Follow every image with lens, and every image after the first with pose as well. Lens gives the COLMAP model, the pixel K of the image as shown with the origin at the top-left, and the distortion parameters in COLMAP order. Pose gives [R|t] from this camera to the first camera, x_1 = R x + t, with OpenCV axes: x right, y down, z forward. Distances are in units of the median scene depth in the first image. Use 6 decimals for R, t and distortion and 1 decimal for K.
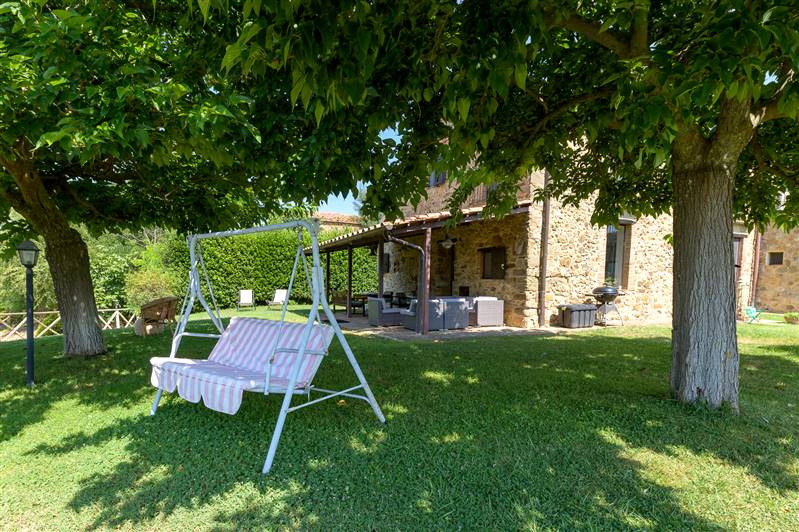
lens RADIAL K [[363.1, 0, 399.5], [0, 363.1, 266.0], [0, 0, 1]] dist [0.003775, -0.000012]
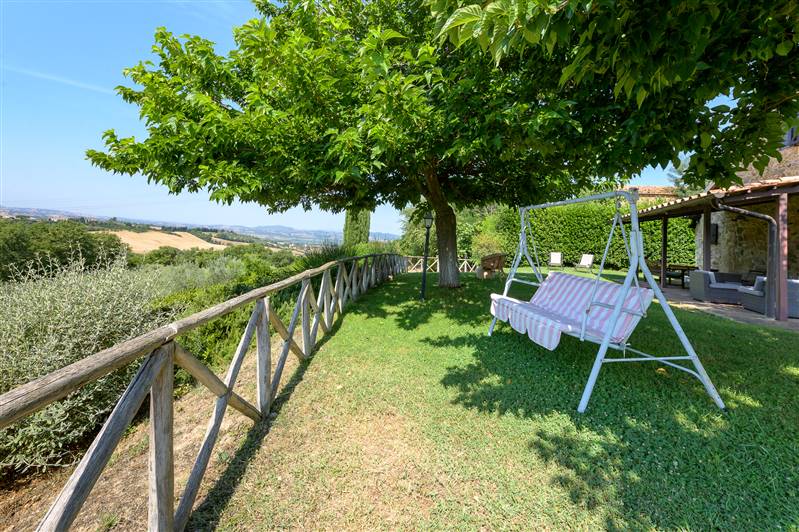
lens RADIAL K [[317.5, 0, 399.0], [0, 317.5, 209.5], [0, 0, 1]] dist [0.005431, -0.000690]
pose [[0.744418, -0.028369, -0.667111, -0.107065], [-0.057531, 0.992656, -0.106411, 0.075789], [0.665230, 0.117594, 0.737320, -0.195769]]
